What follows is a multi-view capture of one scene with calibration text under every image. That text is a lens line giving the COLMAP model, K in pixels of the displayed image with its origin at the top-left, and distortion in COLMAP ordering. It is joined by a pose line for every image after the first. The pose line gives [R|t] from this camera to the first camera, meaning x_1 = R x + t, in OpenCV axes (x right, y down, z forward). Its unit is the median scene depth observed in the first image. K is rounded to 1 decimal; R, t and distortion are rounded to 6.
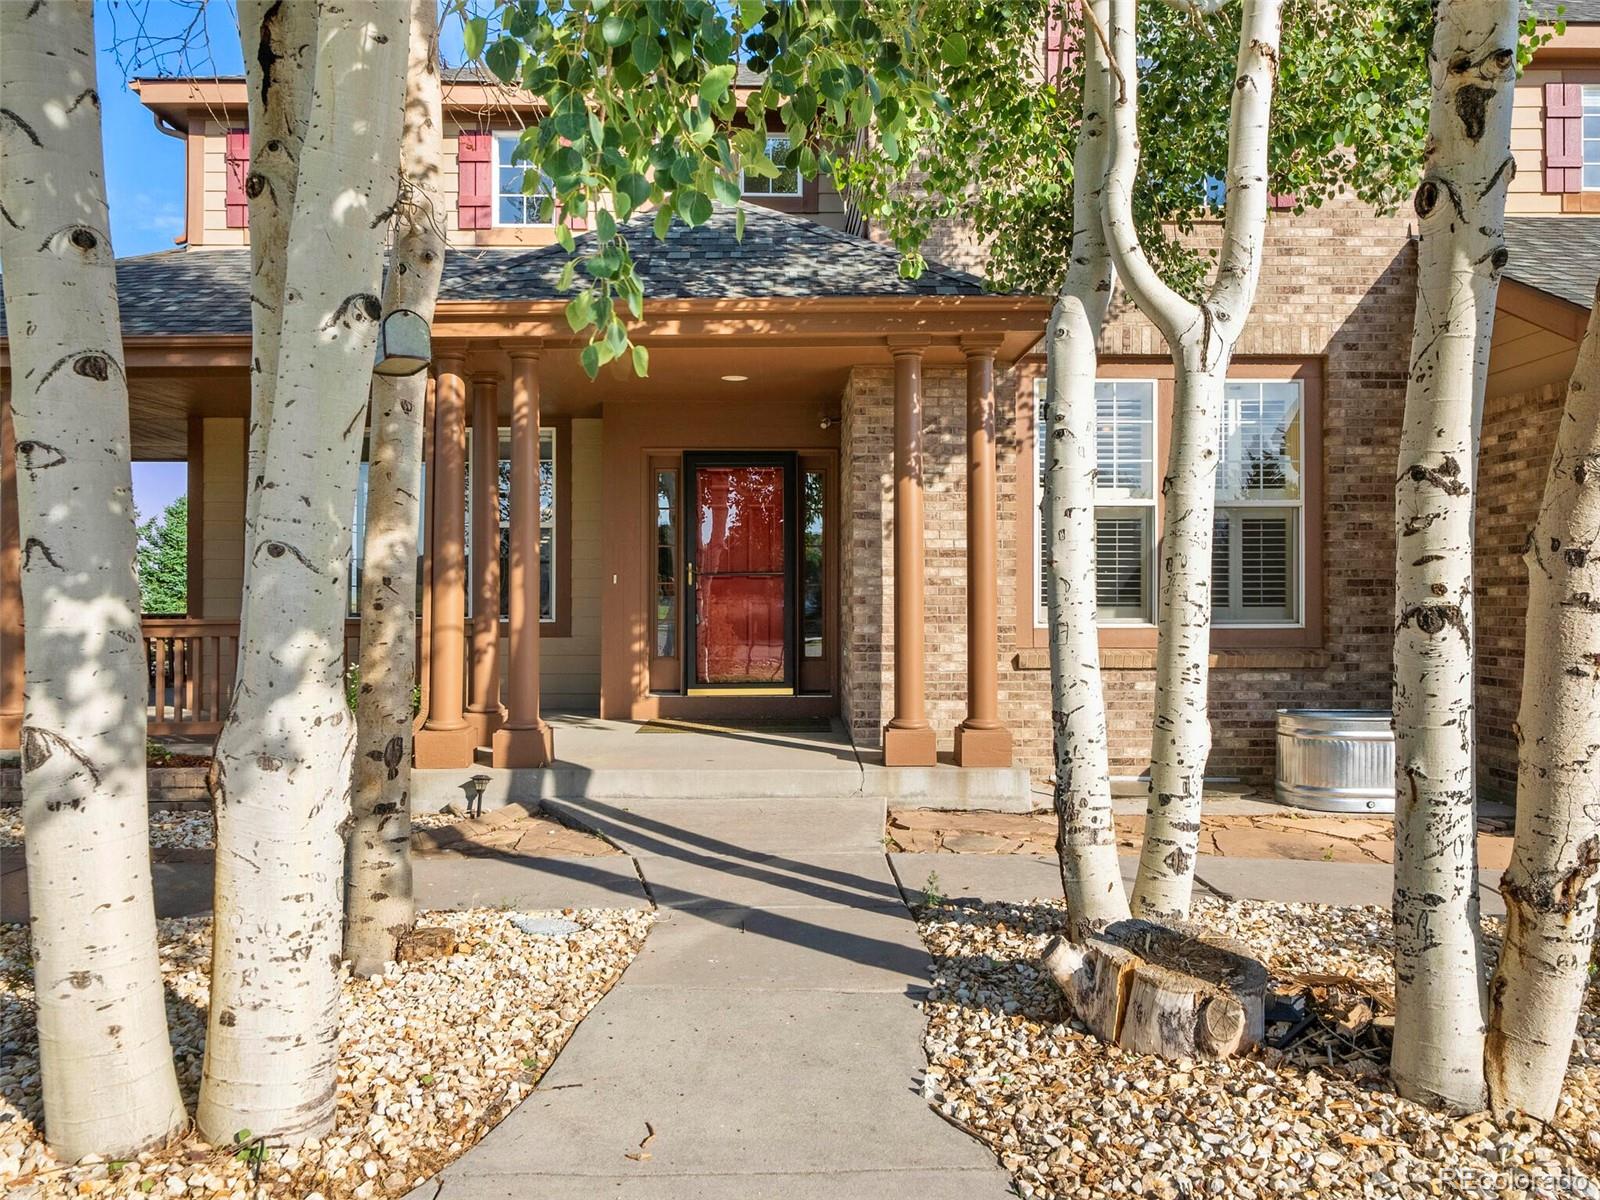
lens RADIAL K [[1100.9, 0, 800.0], [0, 1100.9, 600.0], [0, 0, 1]] dist [0.000473, 0.000453]
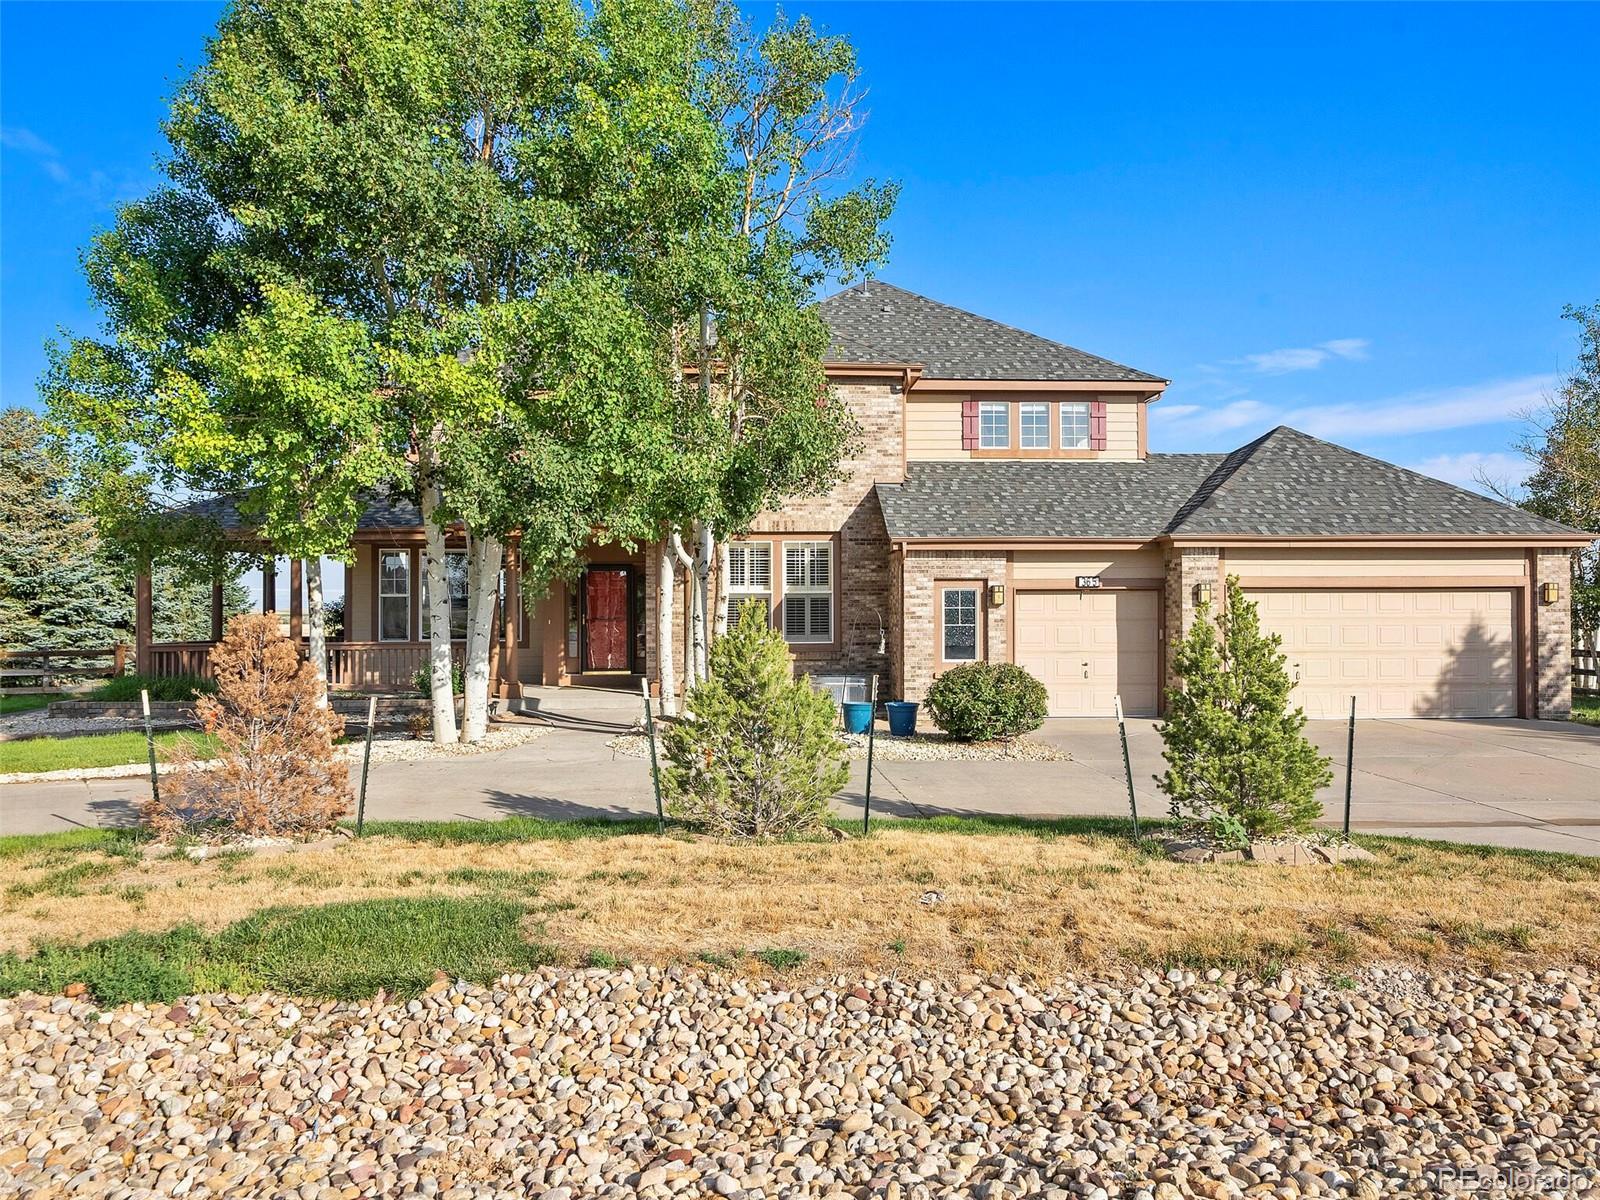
lens RADIAL K [[1100.9, 0, 800.0], [0, 1100.9, 600.0], [0, 0, 1]] dist [0.000473, 0.000453]
pose [[0.999375, -0.007847, 0.034458, 0.344690], [0.008287, 0.999886, -0.012624, -0.045901], [-0.034355, 0.012902, 0.999326, -1.646134]]
